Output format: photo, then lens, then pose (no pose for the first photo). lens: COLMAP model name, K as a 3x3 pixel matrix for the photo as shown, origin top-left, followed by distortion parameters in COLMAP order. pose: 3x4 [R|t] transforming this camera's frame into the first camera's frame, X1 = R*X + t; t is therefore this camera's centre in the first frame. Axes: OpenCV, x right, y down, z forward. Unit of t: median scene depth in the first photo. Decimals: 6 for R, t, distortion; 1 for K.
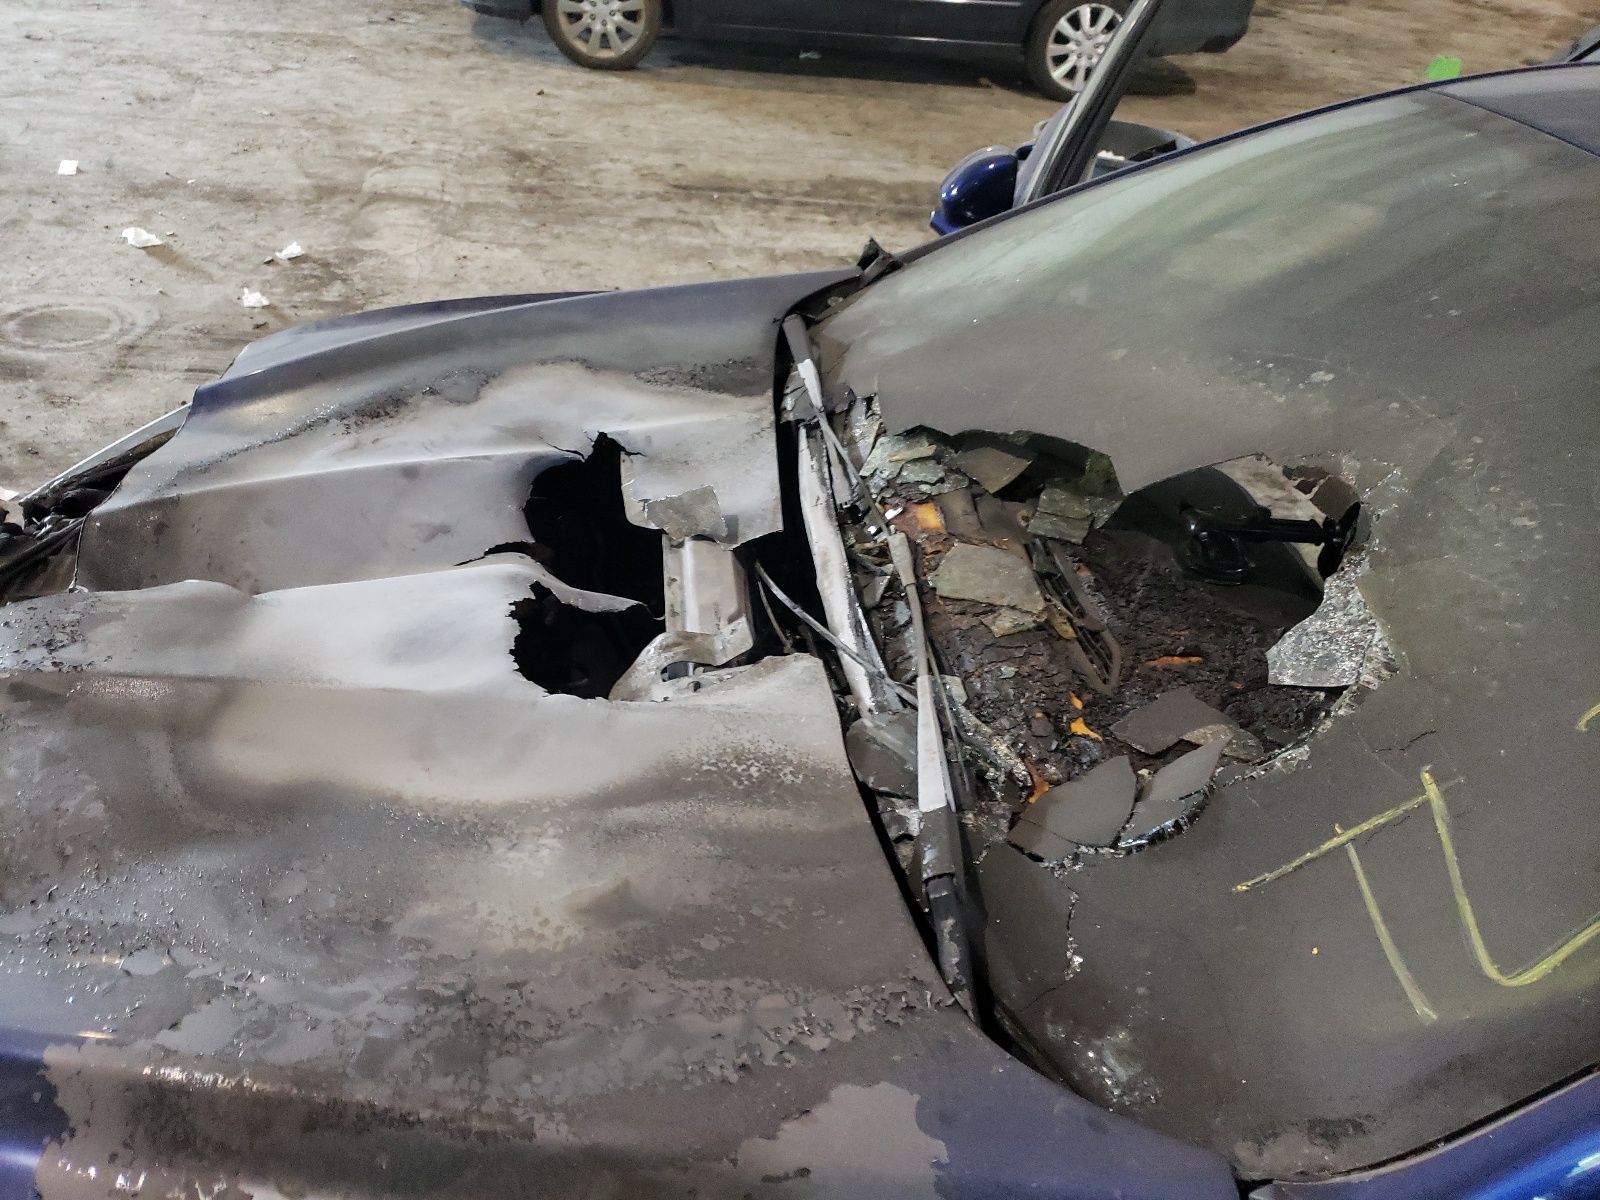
lens RADIAL K [[1188.6, 0, 802.3], [0, 1188.6, 609.5], [0, 0, 1]] dist [0.012958, 0.006438]
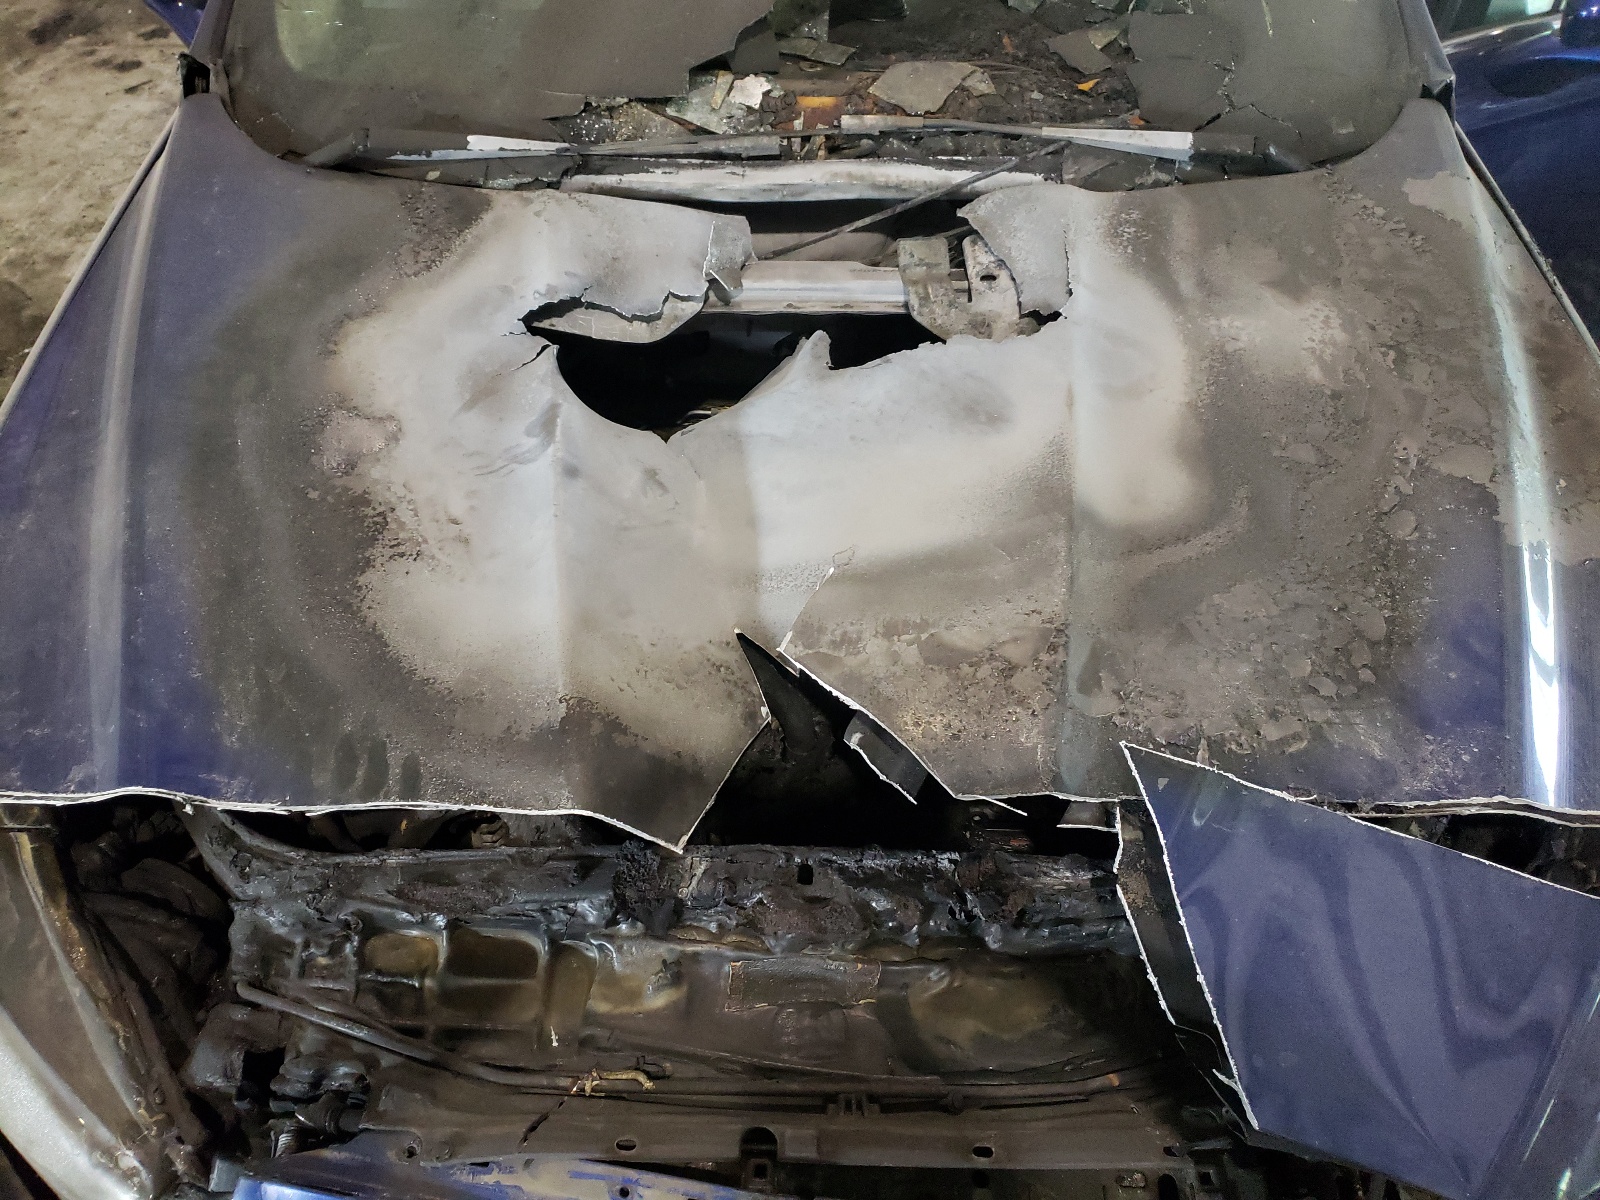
lens RADIAL K [[1188.6, 0, 802.5], [0, 1188.6, 602.8], [0, 0, 1]] dist [0.012958, 0.006438]
pose [[0.142544, -0.781330, 0.607623, -1.195938], [0.605117, 0.554596, 0.571188, -0.591277], [-0.783272, 0.286263, 0.551850, 0.697337]]
